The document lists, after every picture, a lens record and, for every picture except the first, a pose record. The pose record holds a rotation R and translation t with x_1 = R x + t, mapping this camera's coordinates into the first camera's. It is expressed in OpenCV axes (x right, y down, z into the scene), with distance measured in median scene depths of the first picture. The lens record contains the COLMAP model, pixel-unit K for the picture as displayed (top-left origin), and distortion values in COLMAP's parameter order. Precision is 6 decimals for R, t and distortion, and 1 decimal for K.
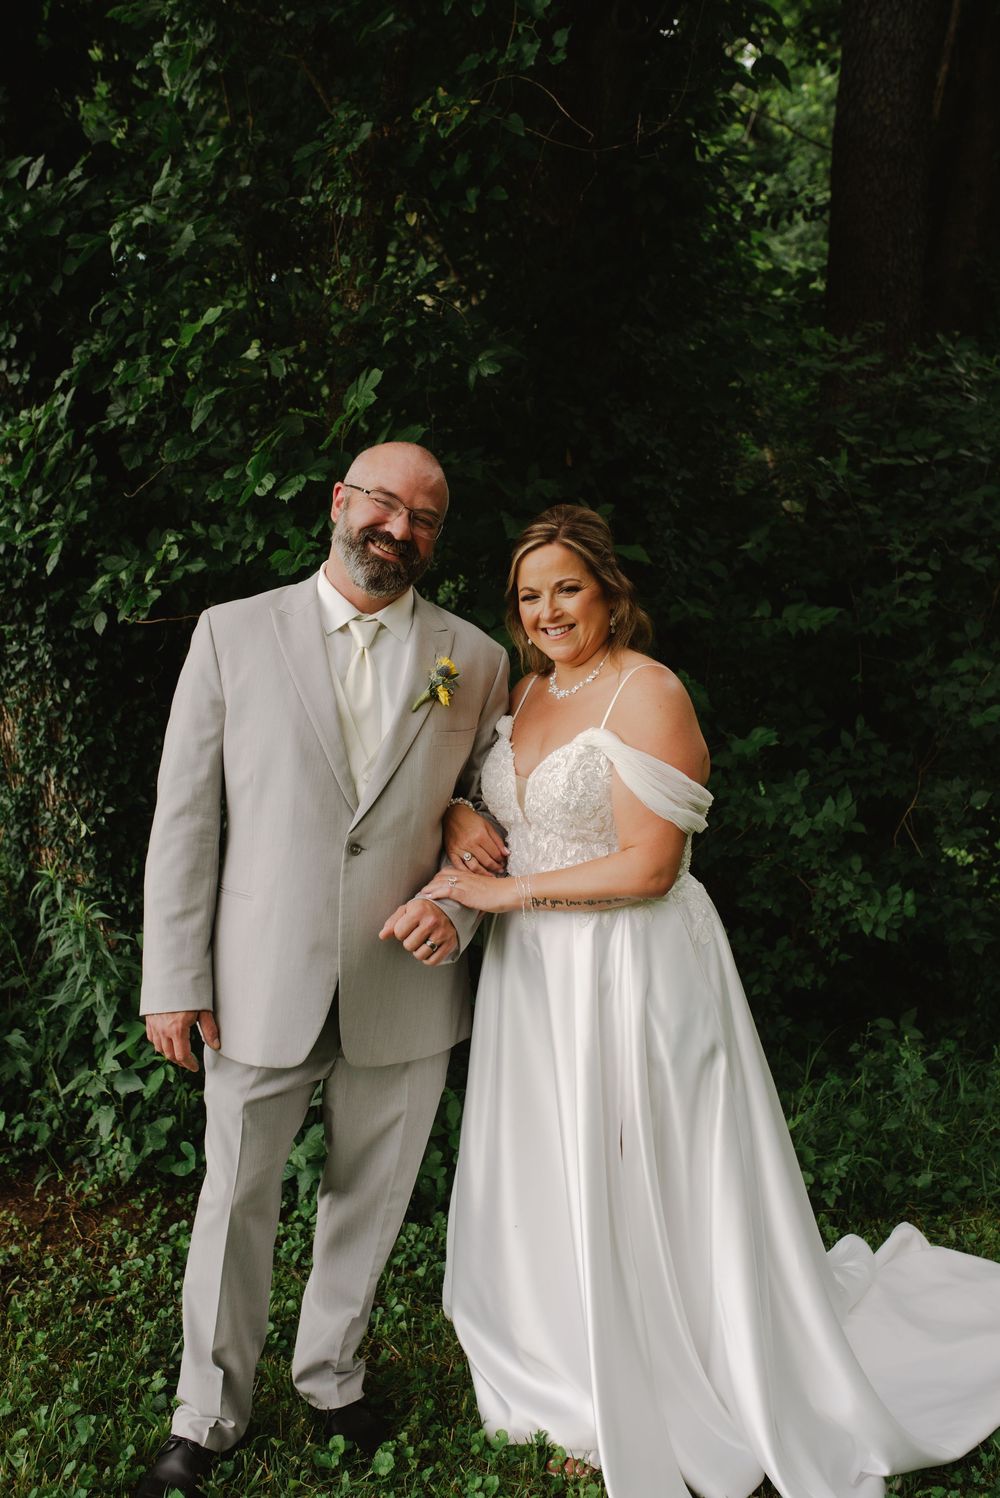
lens RADIAL K [[1424.7, 0, 505.1], [0, 1424.7, 749.9], [0, 0, 1]] dist [-0.024456, 0.000000]
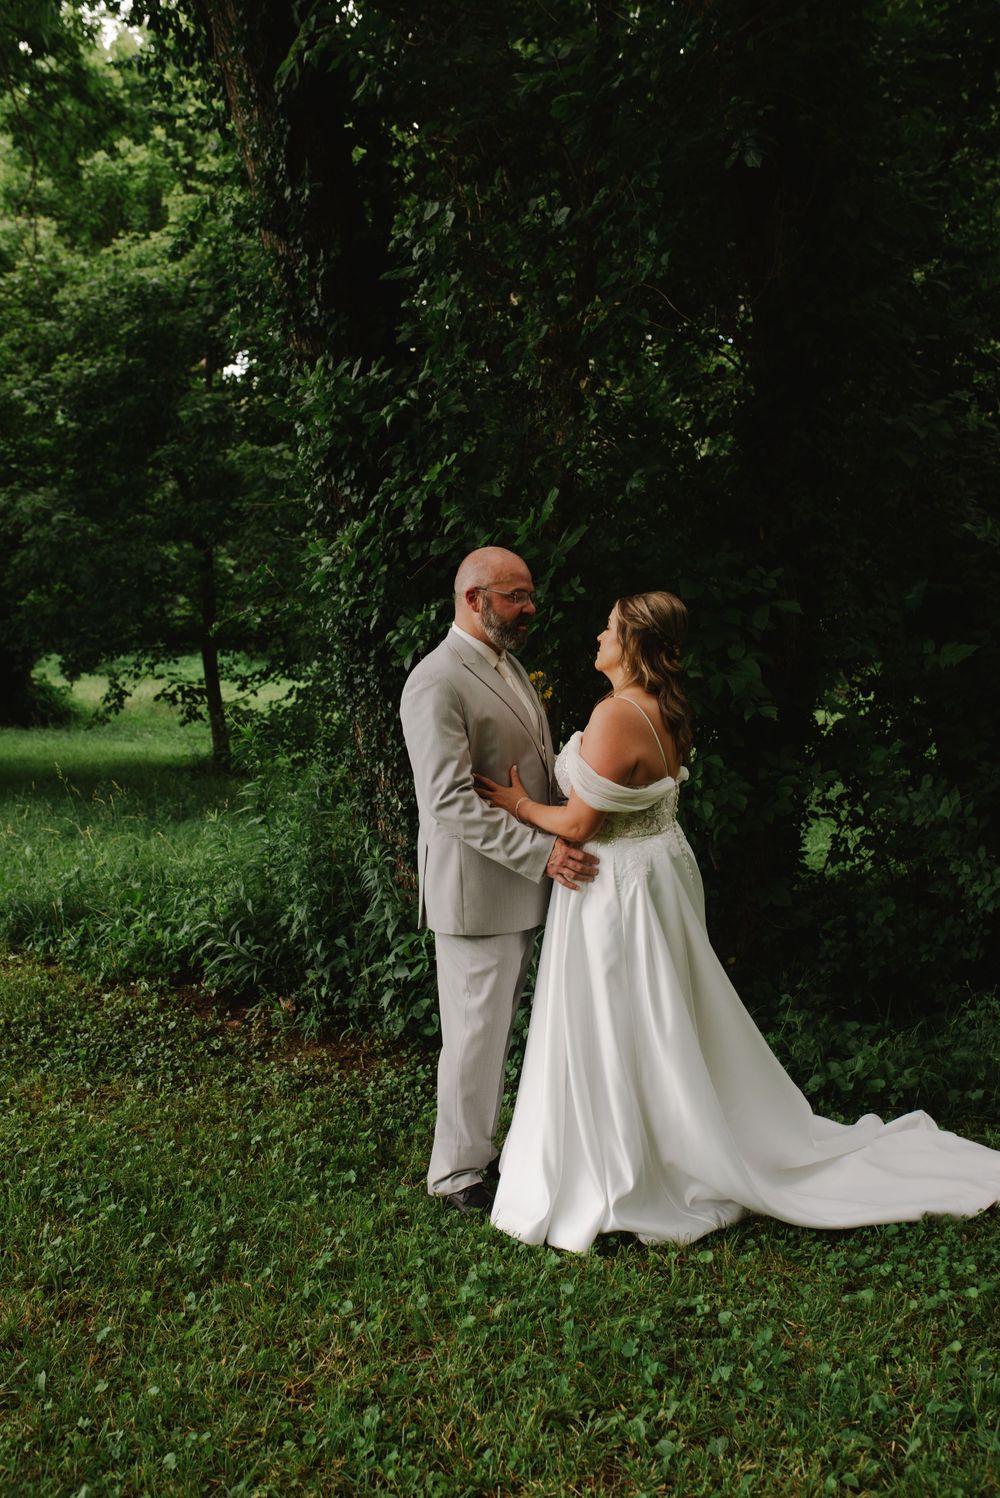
lens RADIAL K [[1424.7, 0, 535.3], [0, 1424.7, 750.3], [0, 0, 1]] dist [-0.024456, 0.000000]
pose [[0.940169, 0.013379, -0.340445, 0.327643], [-0.020764, 0.999621, -0.018057, 0.023404], [0.340075, 0.024046, 0.940091, -0.317093]]
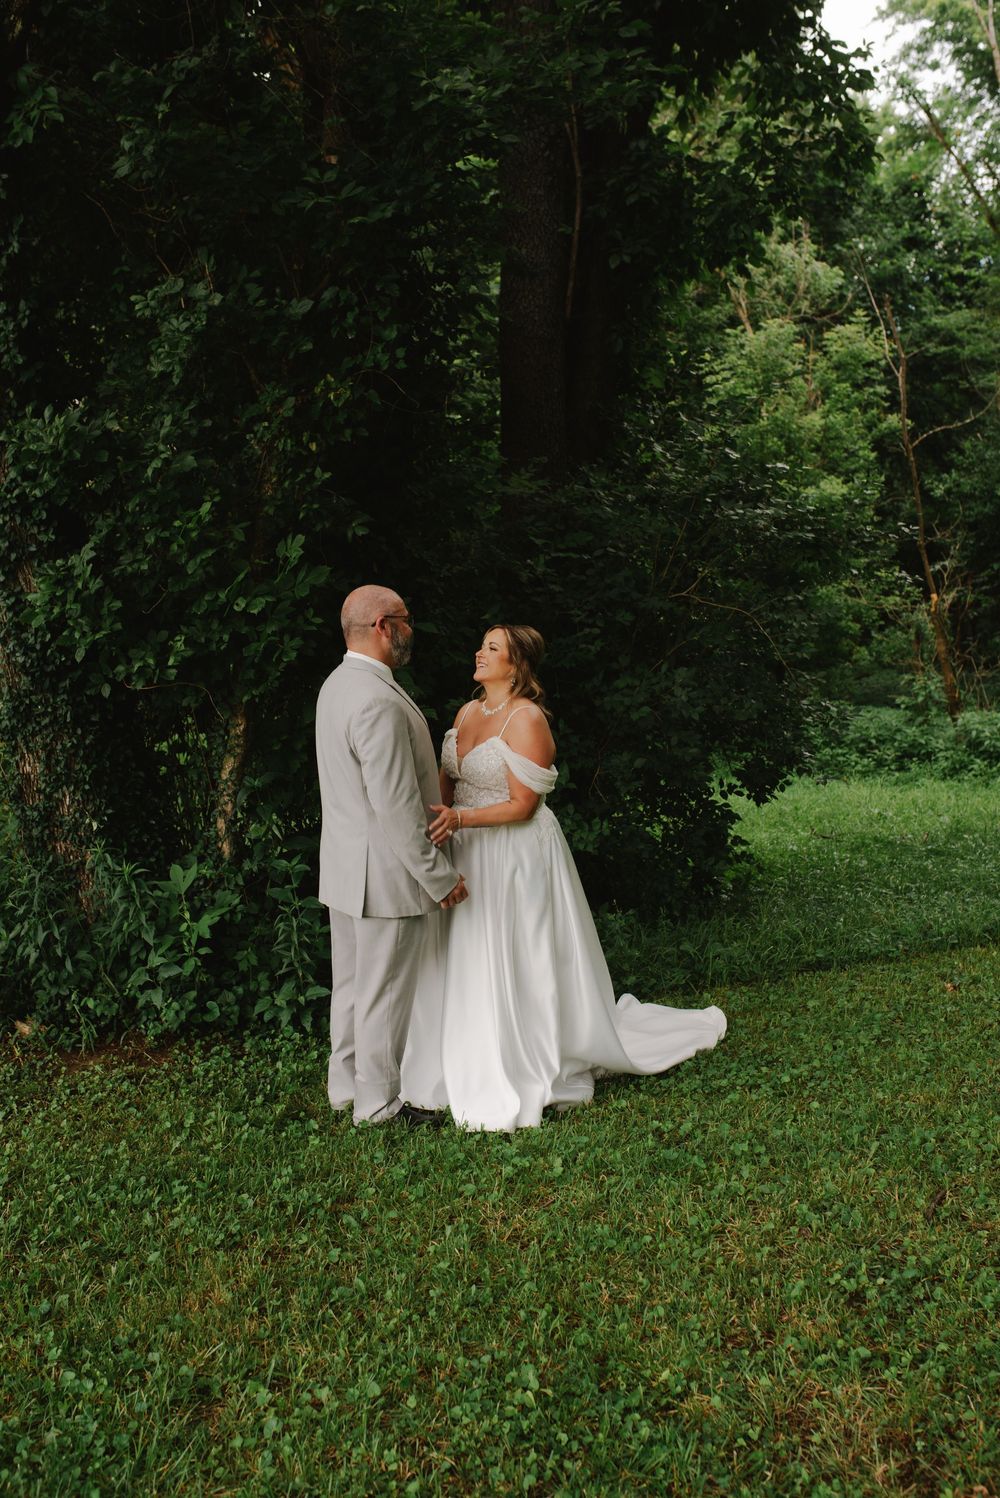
lens RADIAL K [[1424.7, 0, 504.7], [0, 1424.7, 745.1], [0, 0, 1]] dist [-0.024456, 0.000000]
pose [[0.962561, -0.070563, 0.261719, -0.268898], [0.076141, 0.997034, -0.011221, 0.021015], [-0.260151, 0.030729, 0.965079, -0.605585]]
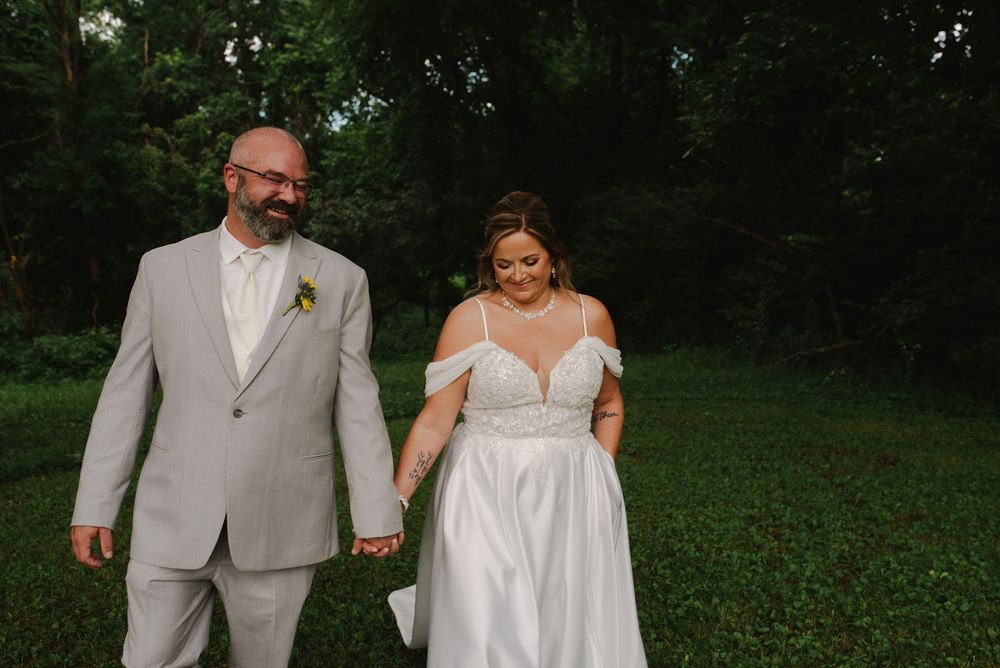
lens RADIAL K [[951.0, 0, 502.7], [0, 951.0, 333.6], [0, 0, 1]] dist [-0.024456, 0.000000]
pose [[0.514458, -0.087973, 0.852991, -0.328034], [0.112527, 0.993048, 0.034550, 0.060746], [-0.850100, 0.078210, 0.520781, -0.800591]]
